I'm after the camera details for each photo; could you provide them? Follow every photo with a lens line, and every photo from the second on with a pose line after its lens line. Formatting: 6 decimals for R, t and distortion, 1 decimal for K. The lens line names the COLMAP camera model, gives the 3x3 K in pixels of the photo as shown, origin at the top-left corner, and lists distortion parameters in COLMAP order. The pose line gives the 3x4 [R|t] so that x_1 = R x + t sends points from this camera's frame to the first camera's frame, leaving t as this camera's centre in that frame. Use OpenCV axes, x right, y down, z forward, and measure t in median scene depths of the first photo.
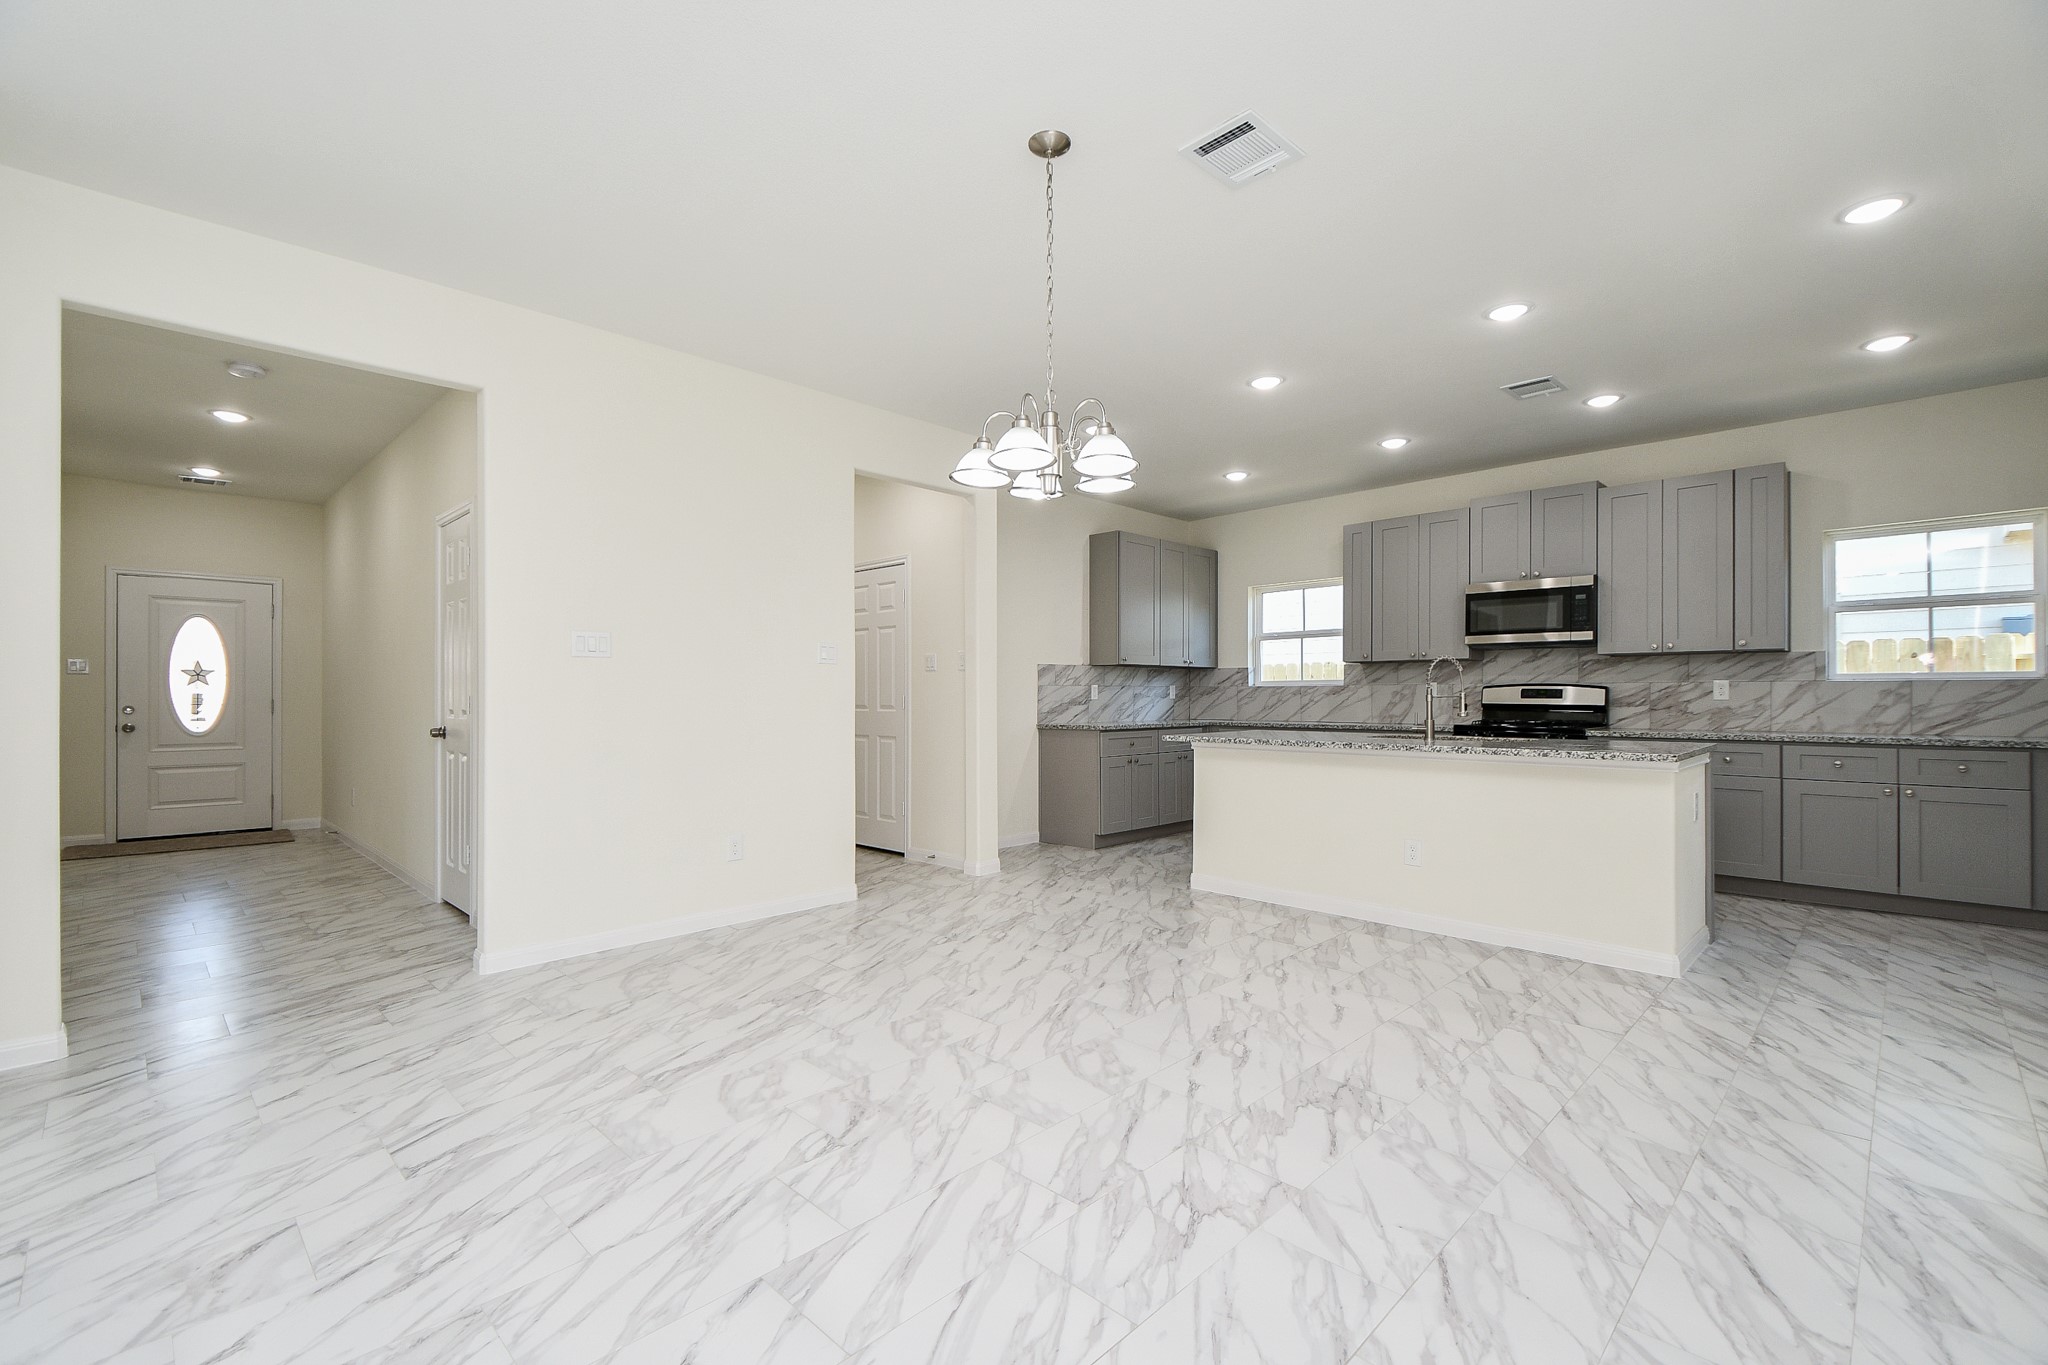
lens RADIAL K [[899.4, 0, 1016.7], [0, 899.4, 695.5], [0, 0, 1]] dist [0.000027, -0.006968]
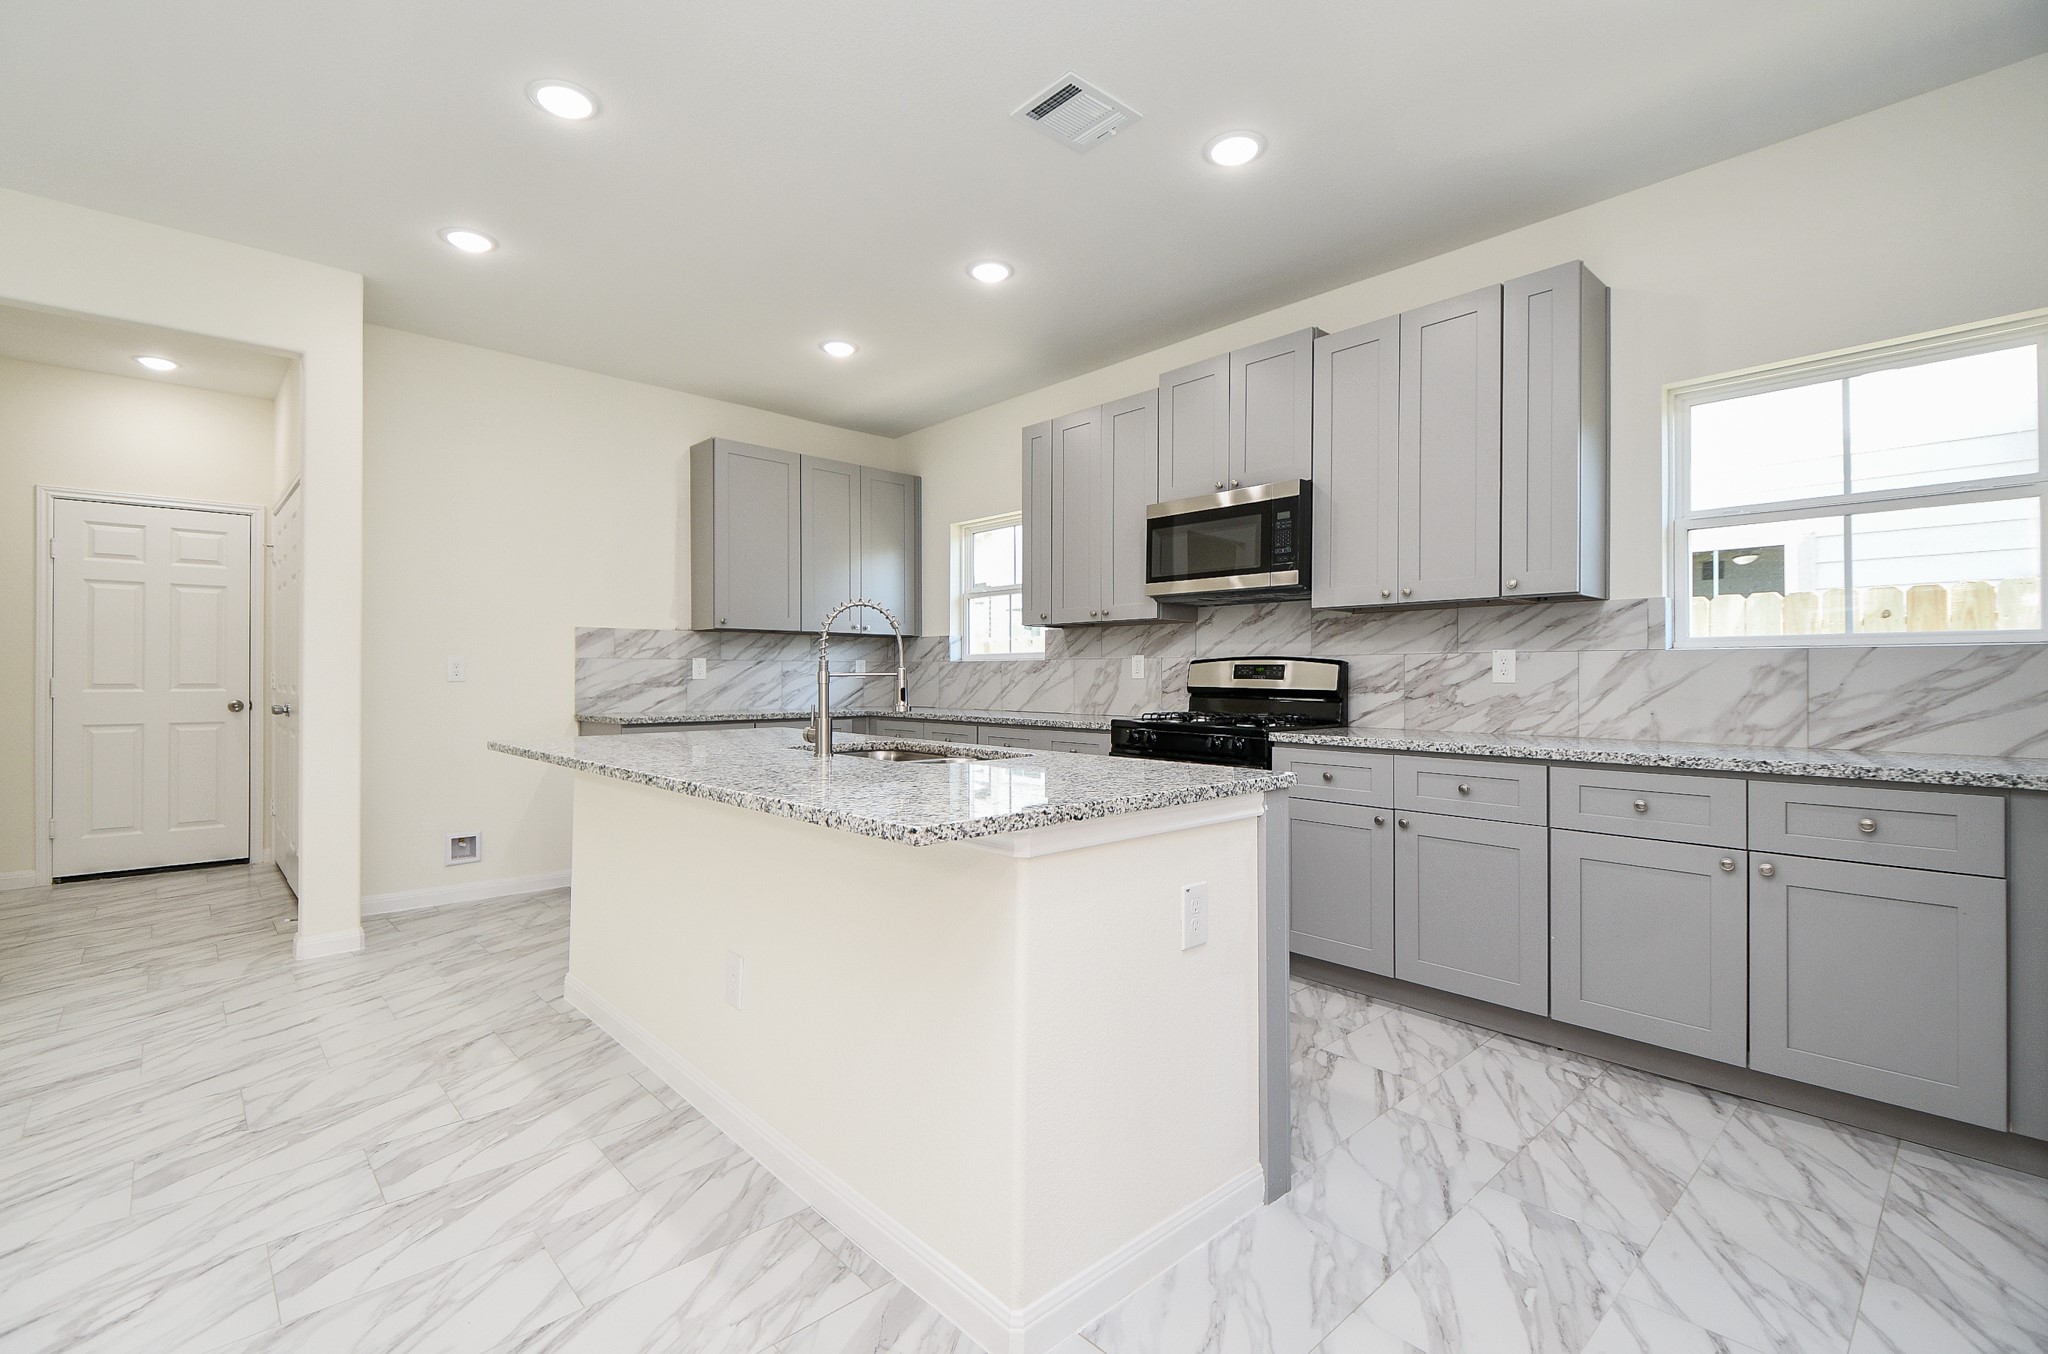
lens RADIAL K [[916.8, 0, 1009.7], [0, 916.8, 674.7], [0, 0, 1]] dist [0.038456, -0.023846]
pose [[0.999359, 0.002777, -0.035683, 0.466731], [-0.002765, 0.999996, 0.000391, 0.000186], [0.035683, -0.000292, 0.999363, 0.362746]]
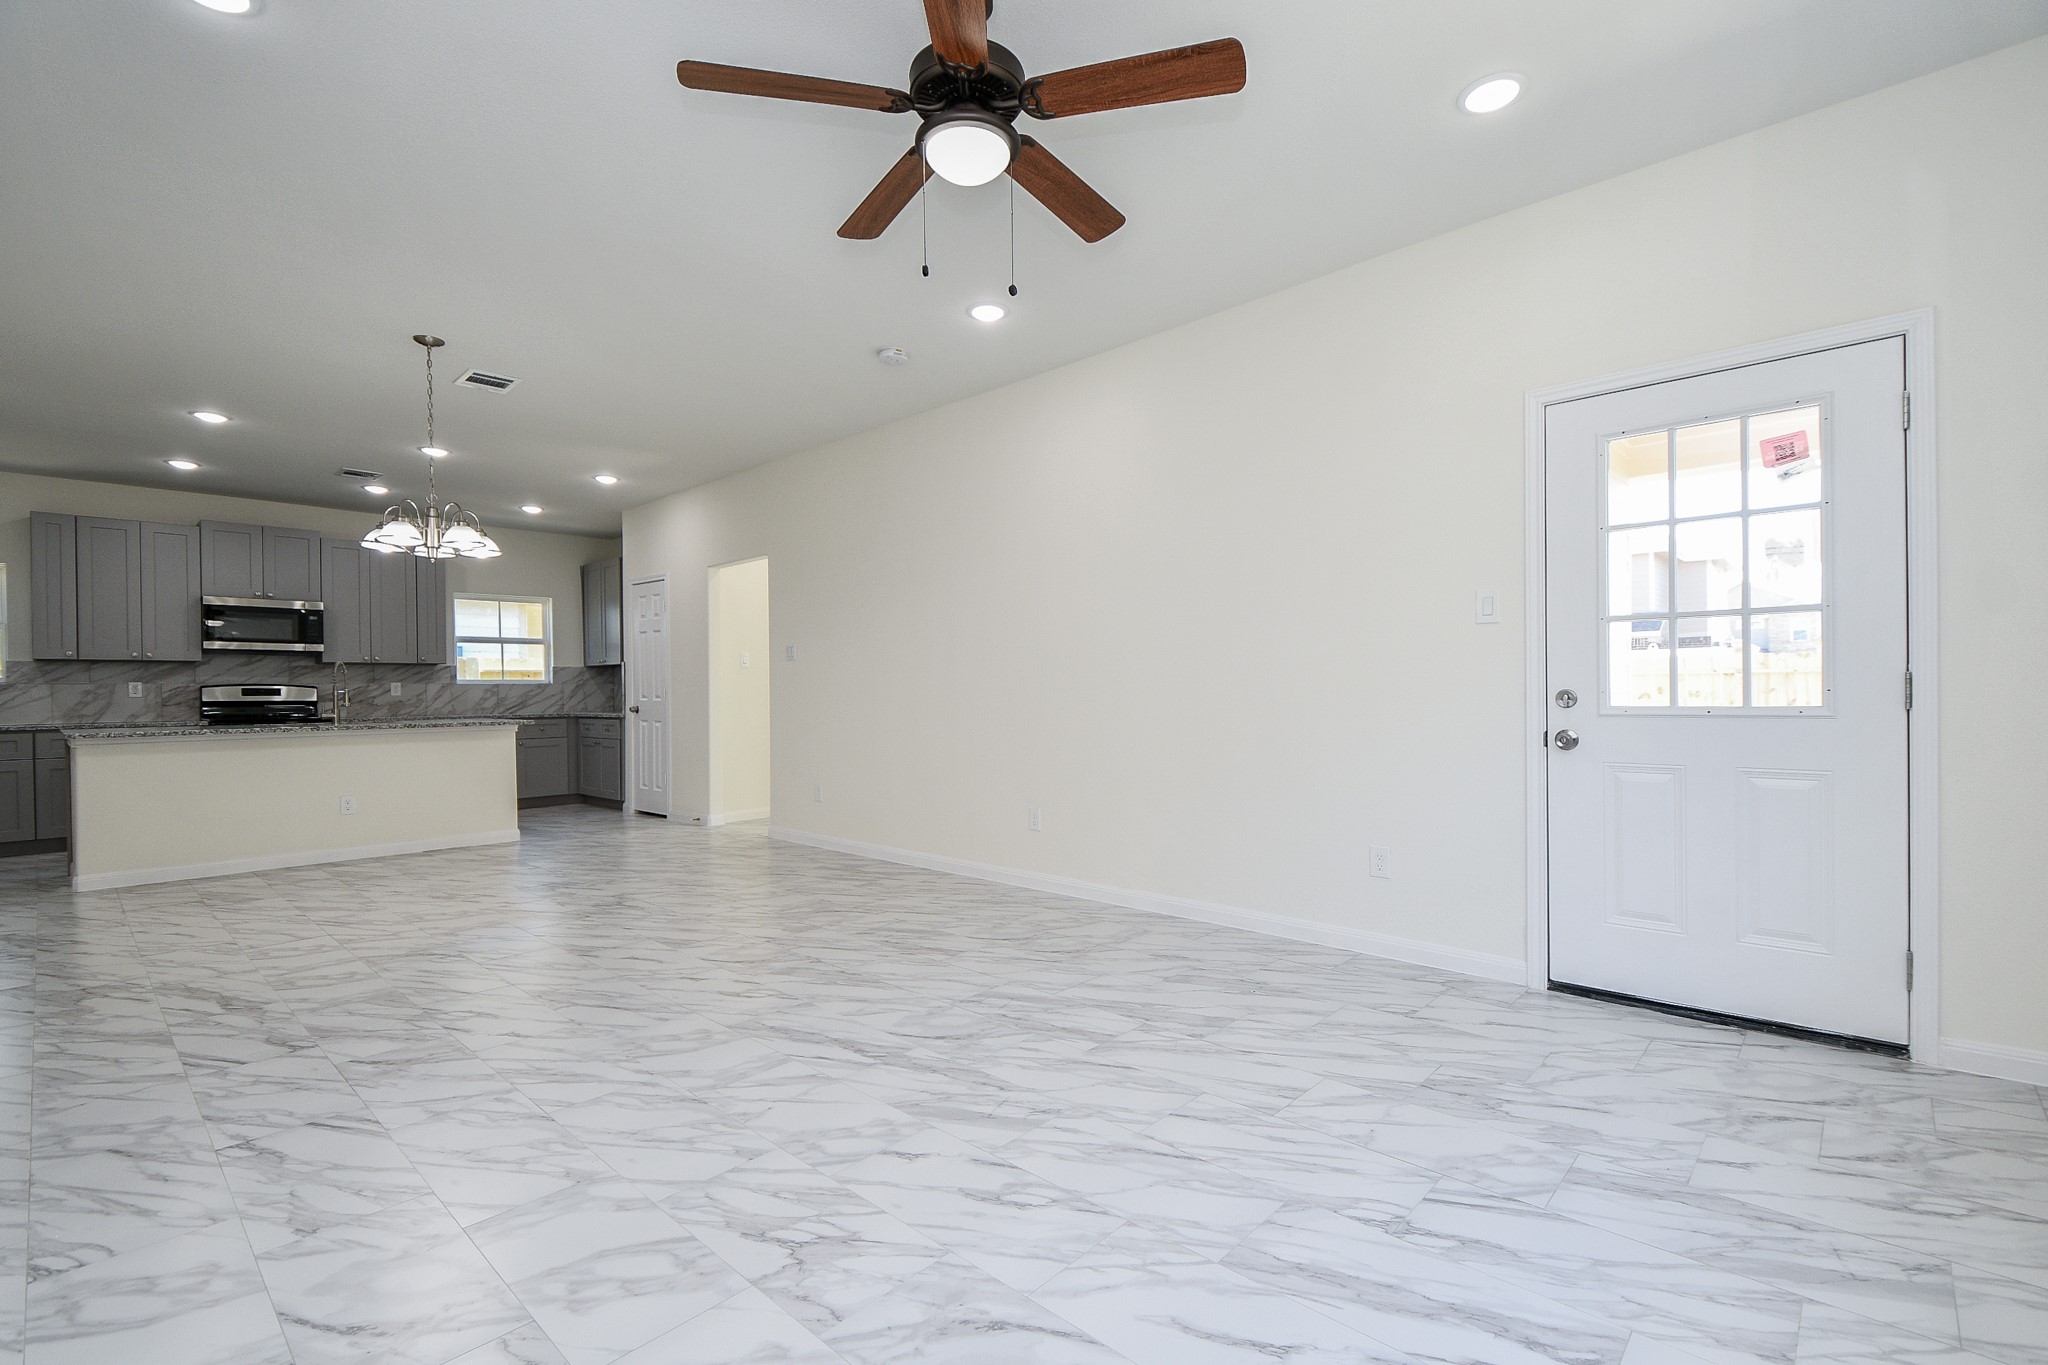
lens RADIAL K [[899.4, 0, 1016.7], [0, 899.4, 695.5], [0, 0, 1]] dist [0.000027, -0.006968]
pose [[-0.021450, -0.003607, 0.999763, -0.720310], [0.009689, 0.999946, 0.003815, 0.008601], [-0.999723, 0.009768, -0.021414, -0.004086]]
